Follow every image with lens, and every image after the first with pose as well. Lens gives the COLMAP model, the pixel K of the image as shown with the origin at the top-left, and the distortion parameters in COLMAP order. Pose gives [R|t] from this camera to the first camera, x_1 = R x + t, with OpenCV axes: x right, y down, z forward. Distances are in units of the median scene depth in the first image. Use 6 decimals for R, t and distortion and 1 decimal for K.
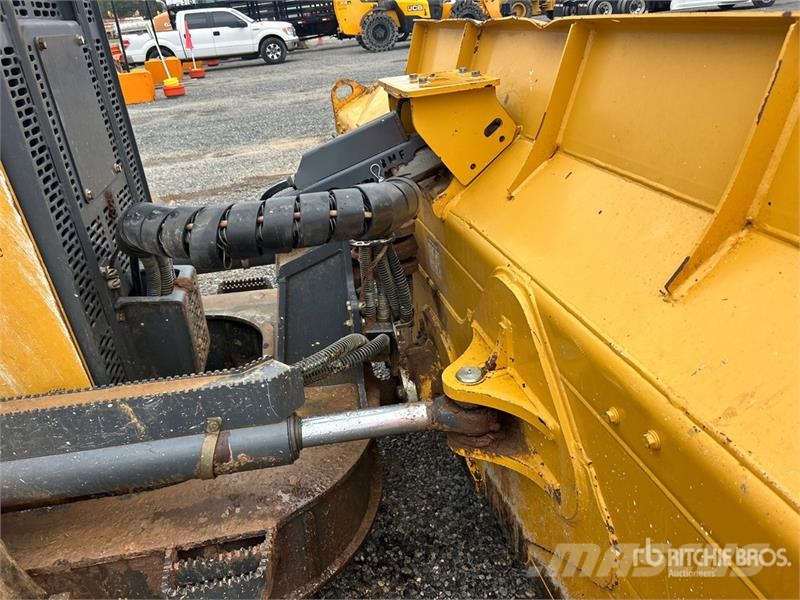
lens RADIAL K [[607.1, 0, 400.9], [0, 607.1, 291.6], [0, 0, 1]] dist [0.070460, -0.084740]
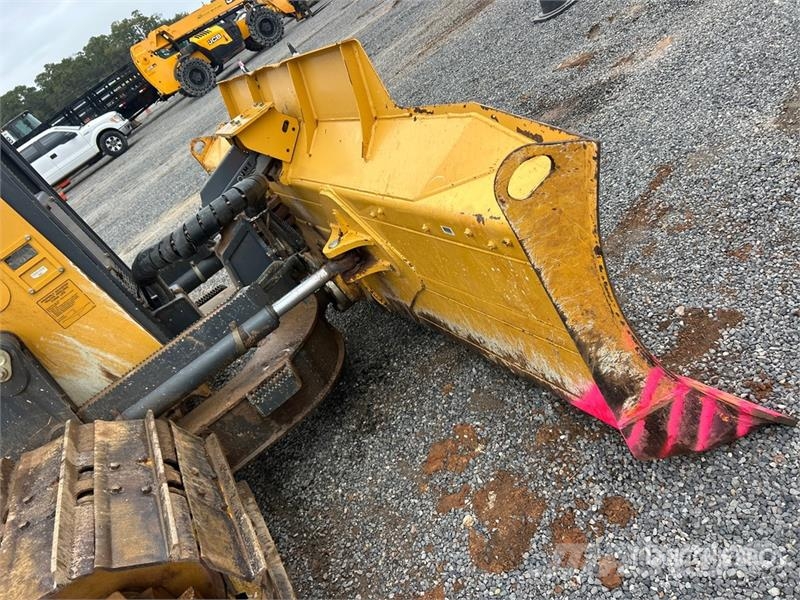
lens RADIAL K [[607.1, 0, 400.9], [0, 607.1, 291.6], [0, 0, 1]] dist [0.070460, -0.084740]
pose [[0.857262, -0.510263, 0.068803, 0.066062], [0.508426, 0.860016, 0.043309, 0.230934], [-0.081271, -0.002146, 0.996690, -0.776161]]
